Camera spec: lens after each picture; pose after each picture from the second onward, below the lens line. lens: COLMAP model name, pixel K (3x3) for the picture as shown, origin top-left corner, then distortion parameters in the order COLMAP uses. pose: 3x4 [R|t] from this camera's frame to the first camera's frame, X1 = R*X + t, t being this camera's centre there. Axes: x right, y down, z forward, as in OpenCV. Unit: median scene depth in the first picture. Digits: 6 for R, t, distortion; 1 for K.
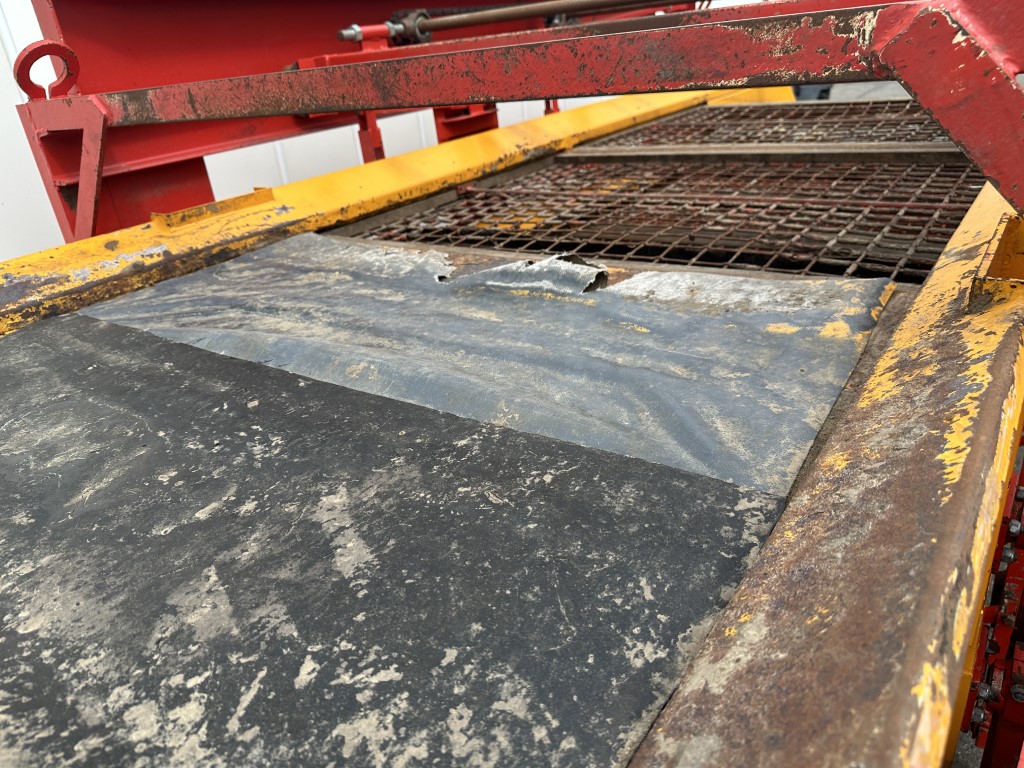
lens RADIAL K [[731.1, 0, 507.9], [0, 731.1, 386.1], [0, 0, 1]] dist [0.082926, -0.143391]
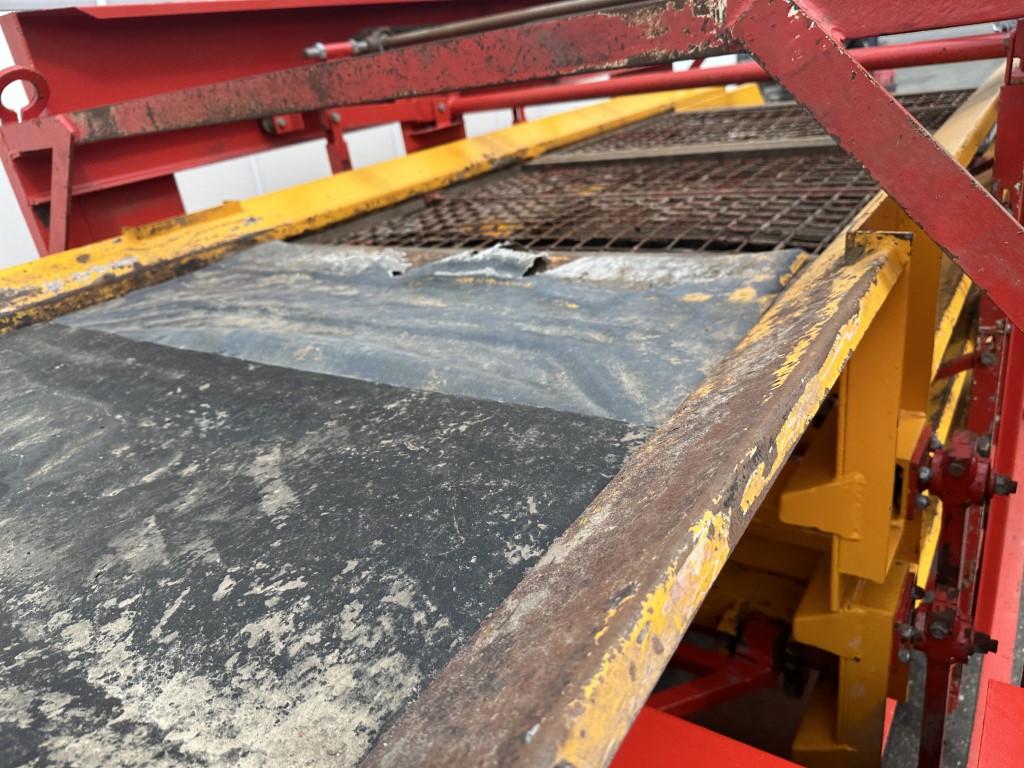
lens RADIAL K [[735.4, 0, 512.0], [0, 735.4, 384.0], [0, 0, 1]] dist [0.072393, -0.127814]
pose [[0.999185, -0.039380, 0.008857, 0.091820], [0.039611, 0.998833, -0.027619, 0.070843], [-0.007759, 0.027948, 0.999579, -0.075180]]
